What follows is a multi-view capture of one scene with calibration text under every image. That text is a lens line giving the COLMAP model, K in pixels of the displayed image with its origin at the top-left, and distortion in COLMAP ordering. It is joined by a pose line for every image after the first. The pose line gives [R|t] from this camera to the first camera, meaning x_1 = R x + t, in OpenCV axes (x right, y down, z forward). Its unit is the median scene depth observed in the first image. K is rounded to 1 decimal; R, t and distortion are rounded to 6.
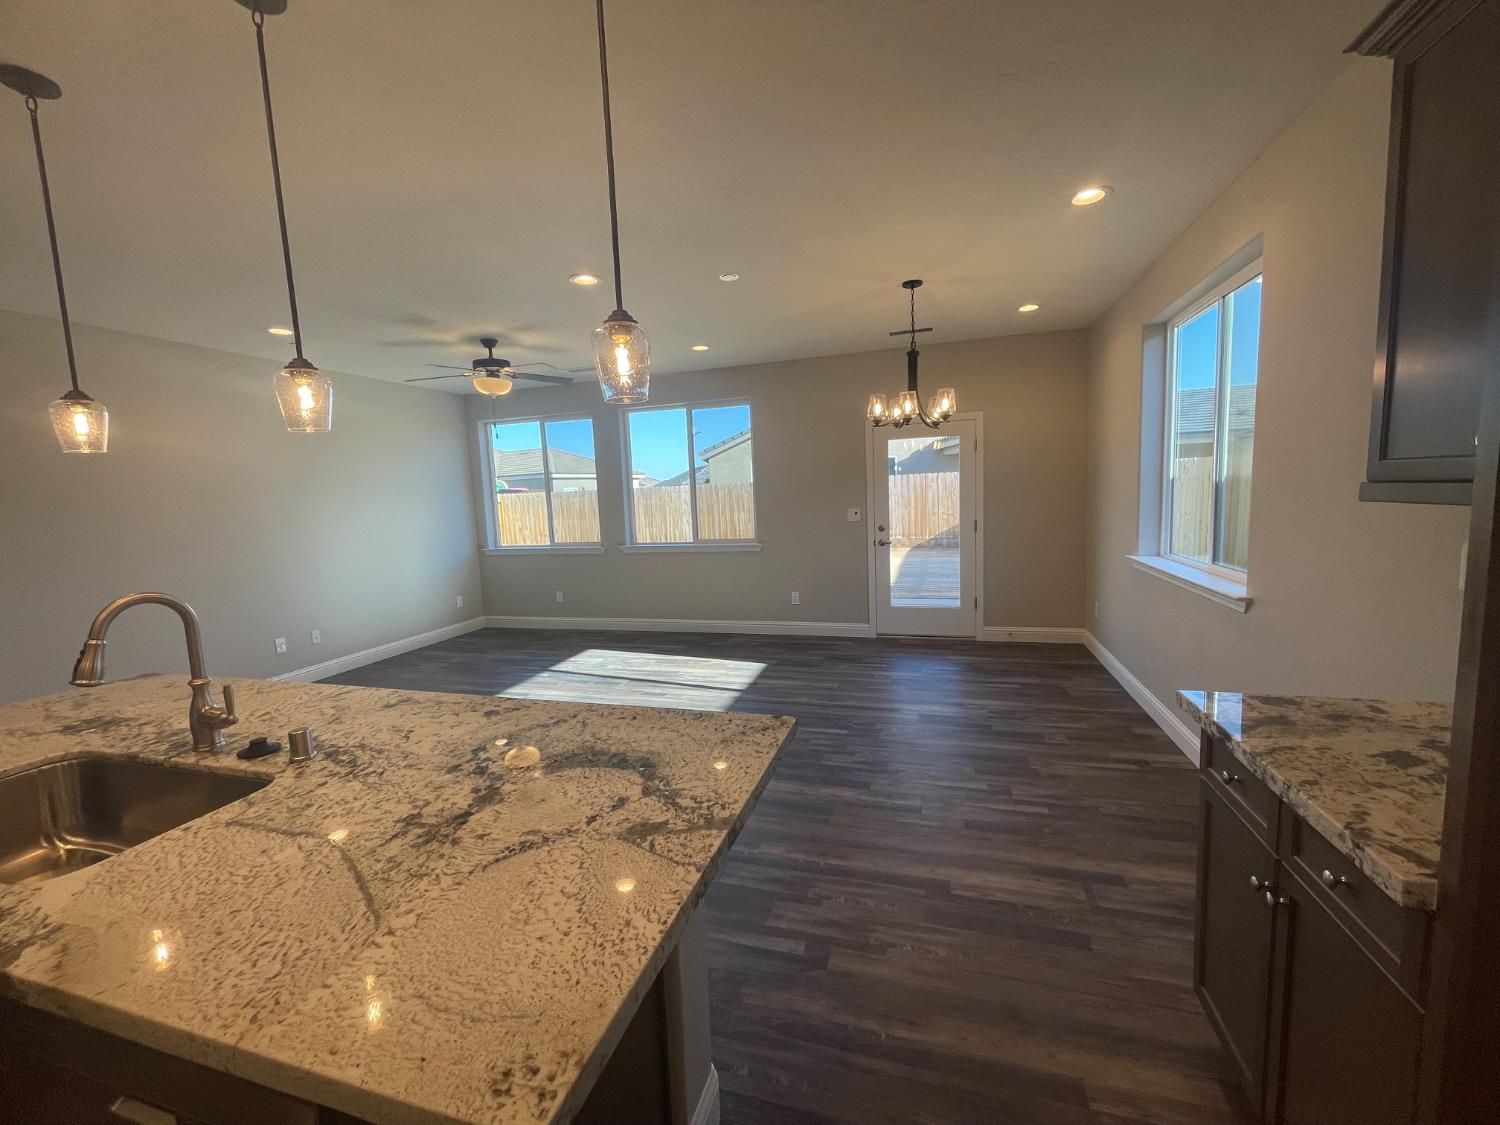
lens RADIAL K [[610.9, 0, 748.4], [0, 610.9, 561.3], [0, 0, 1]] dist [-0.010257, 0.000473]
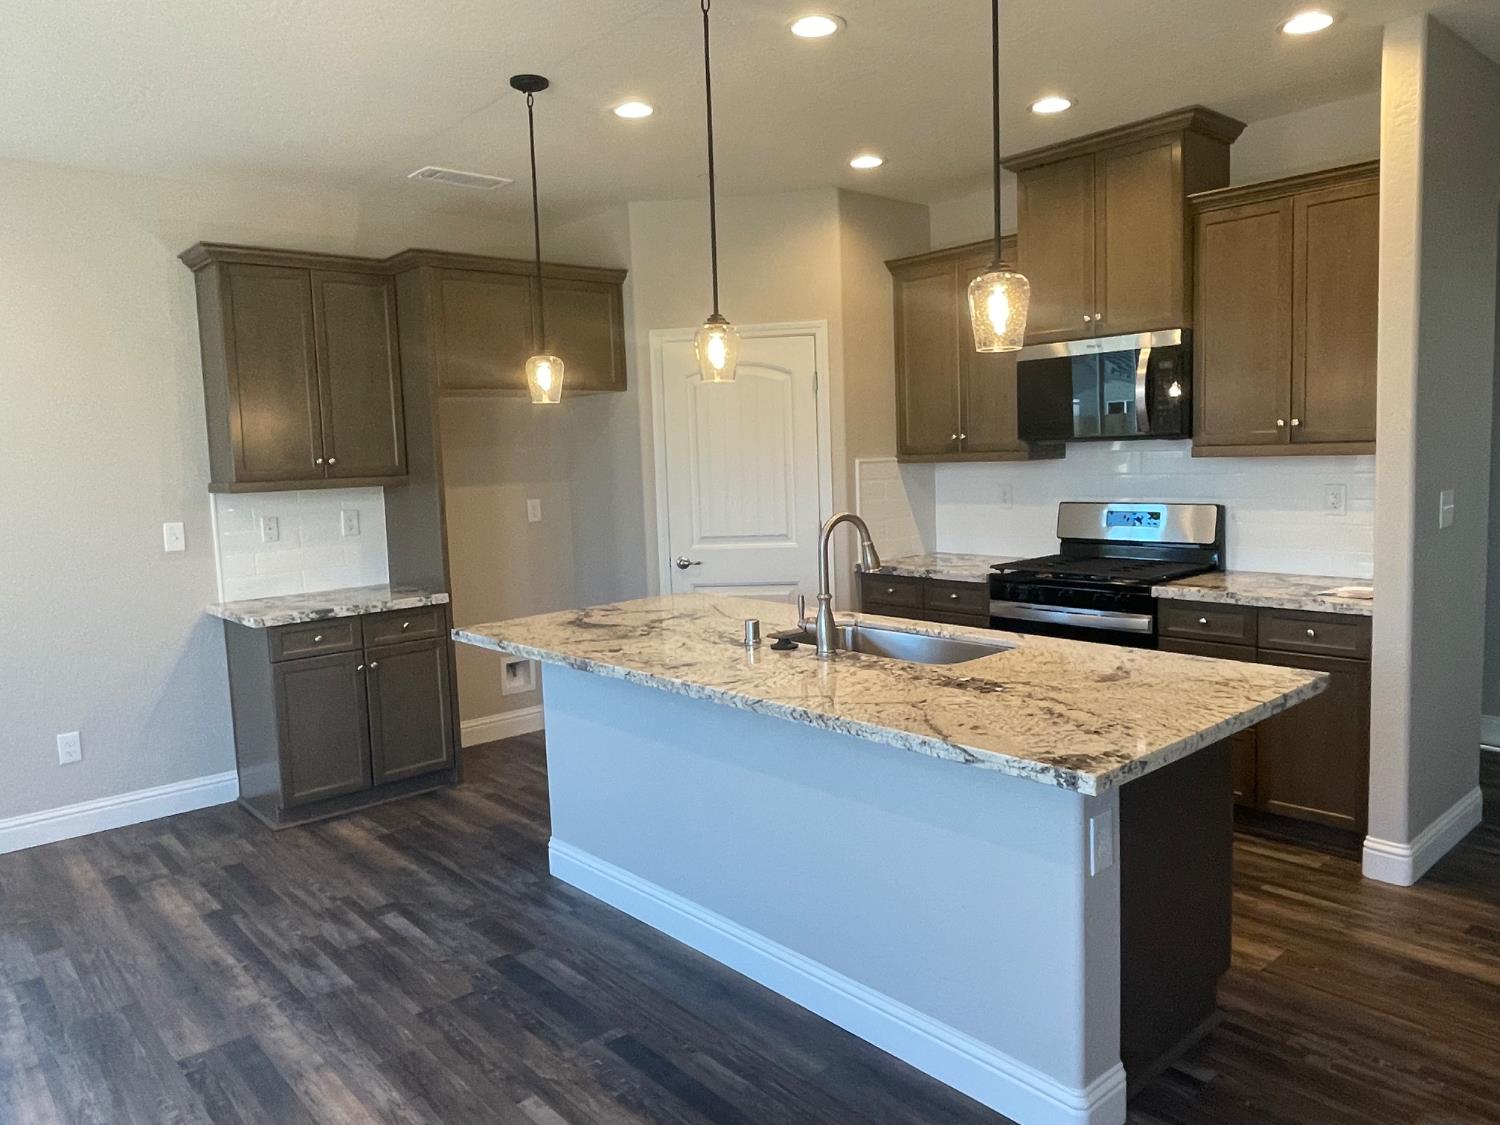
lens RADIAL K [[1046.2, 0, 741.8], [0, 1046.2, 547.9], [0, 0, 1]] dist [0.002620, -0.017255]
pose [[-0.846901, 0.026429, 0.531093, -1.477277], [0.131413, 0.978186, 0.160879, -0.187364], [-0.515256, 0.206041, -0.831900, 2.195070]]
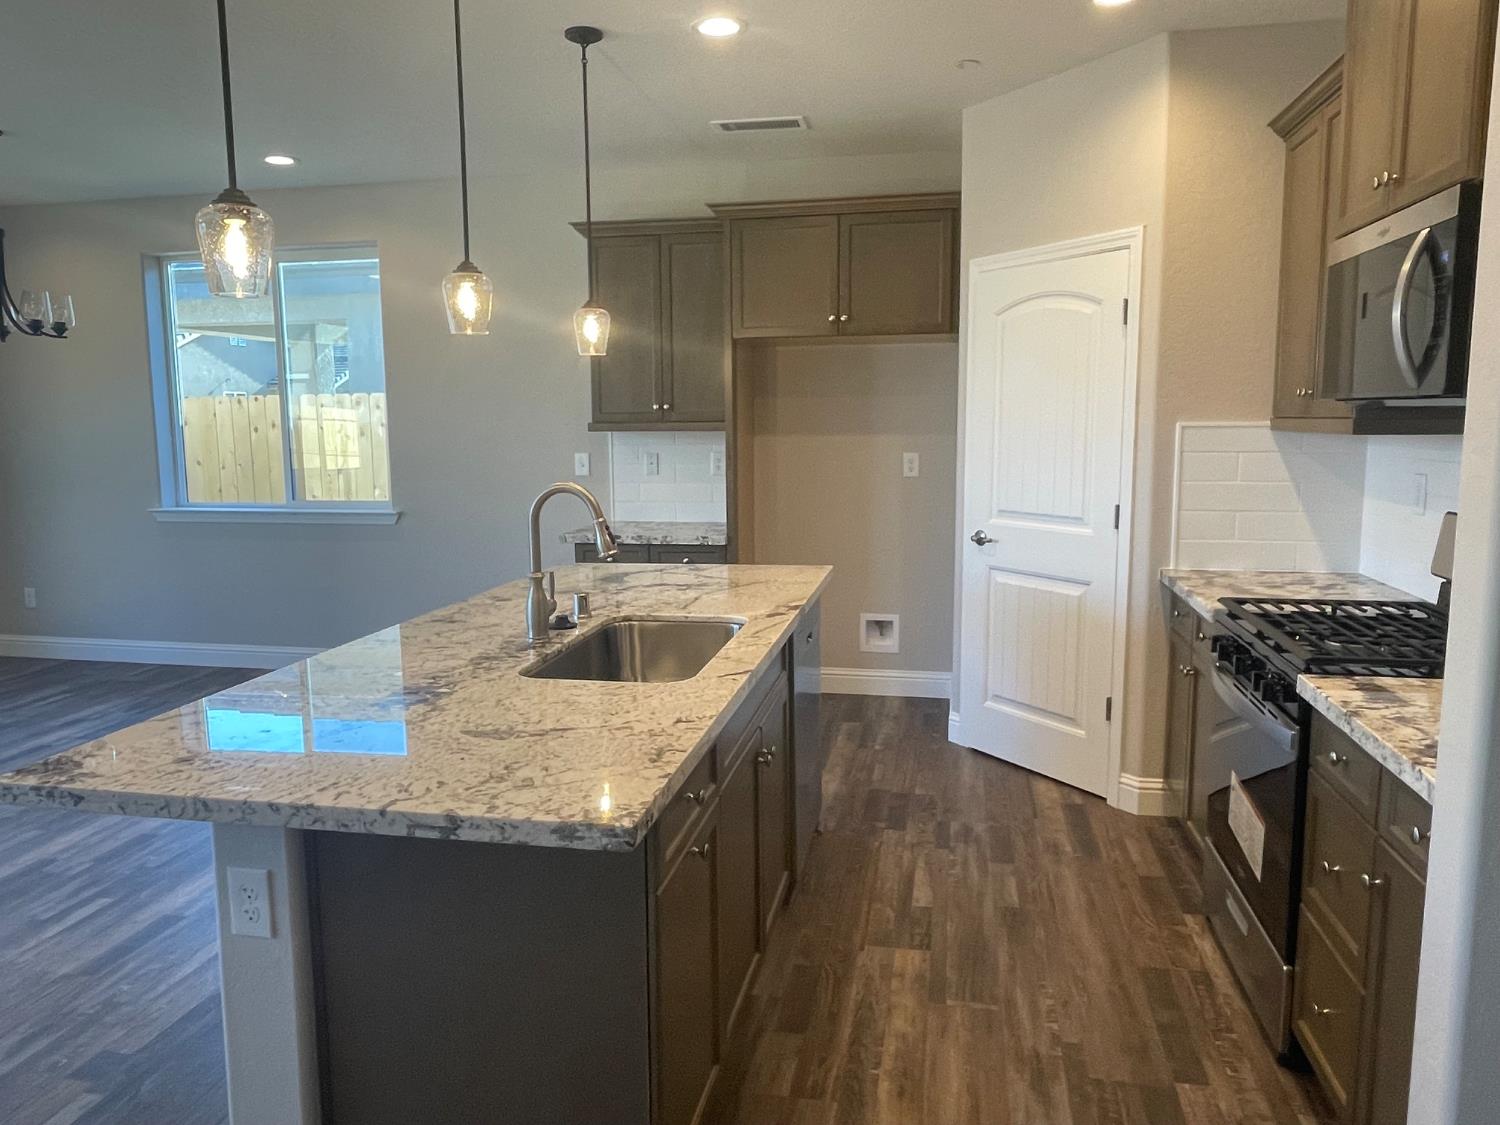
lens RADIAL K [[1046.2, 0, 737.5], [0, 1046.2, 554.8], [0, 0, 1]] dist [0.002620, -0.017255]
pose [[-0.093674, -0.086745, 0.991817, -2.163704], [0.122816, 0.987582, 0.097975, 0.026768], [-0.987999, 0.130988, -0.081857, 0.651299]]
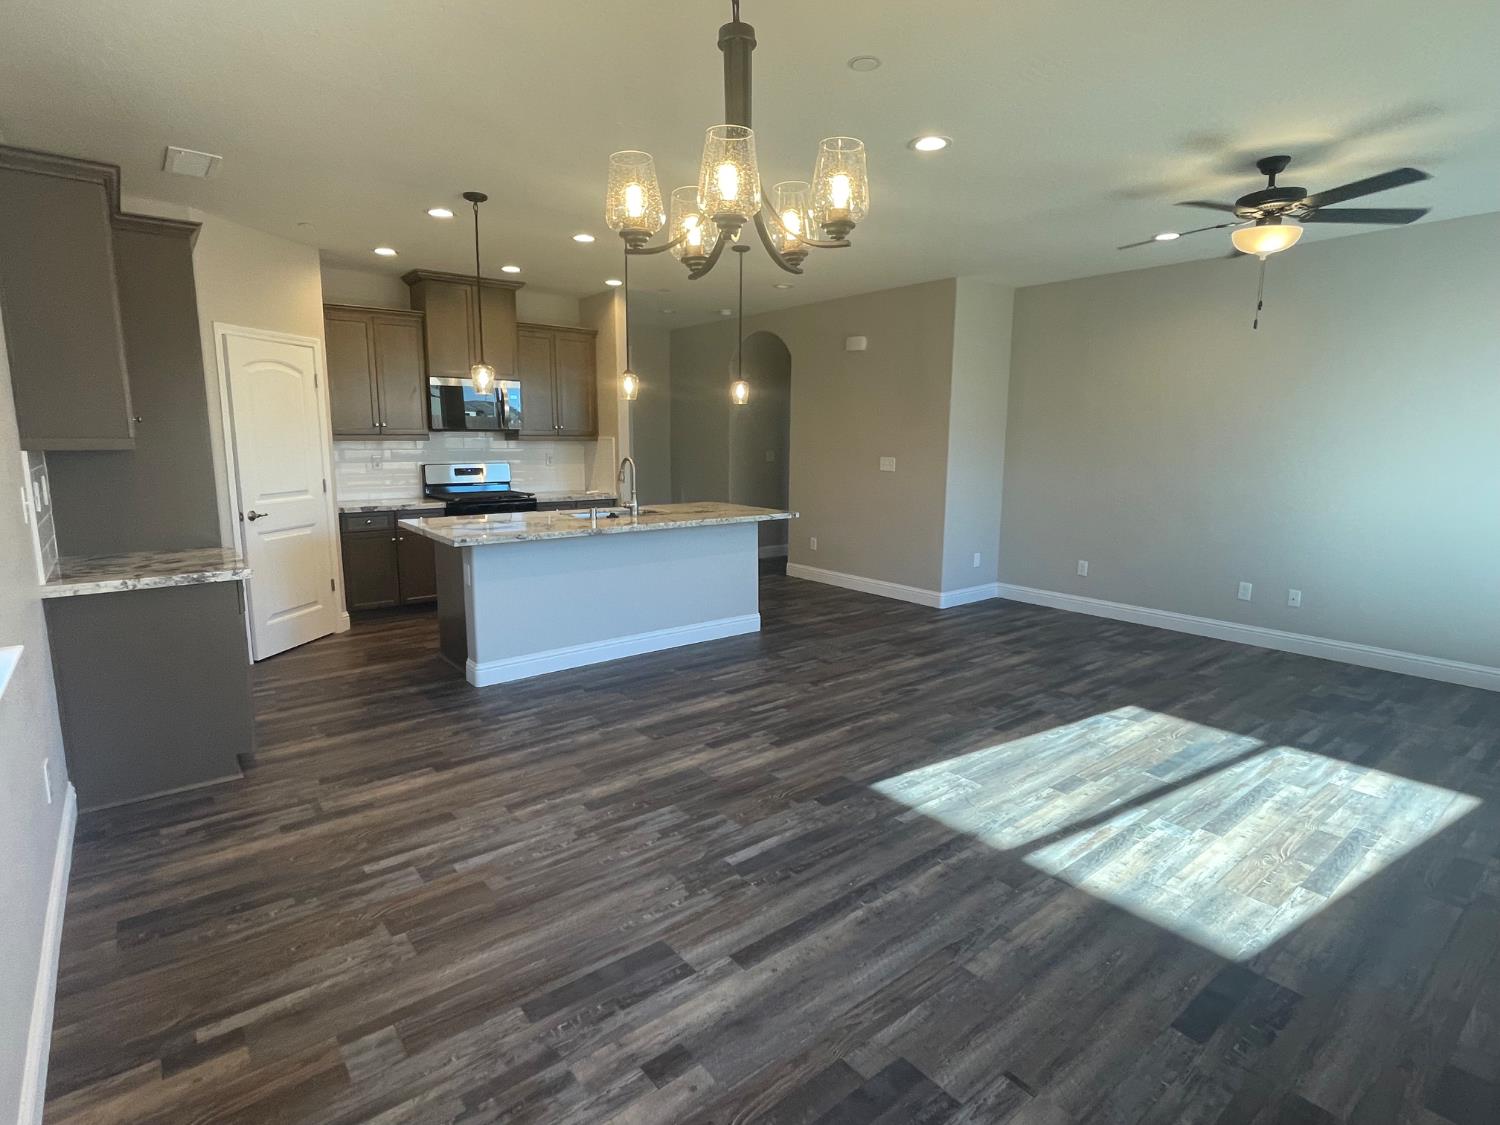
lens RADIAL K [[769.0, 0, 743.1], [0, 769.0, 559.0], [0, 0, 1]] dist [-0.001486, -0.001686]
pose [[-0.565115, 0.171825, -0.806921, 1.398678], [-0.073371, 0.963729, 0.256599, -0.365688], [0.821743, 0.204213, -0.532011, 2.725501]]
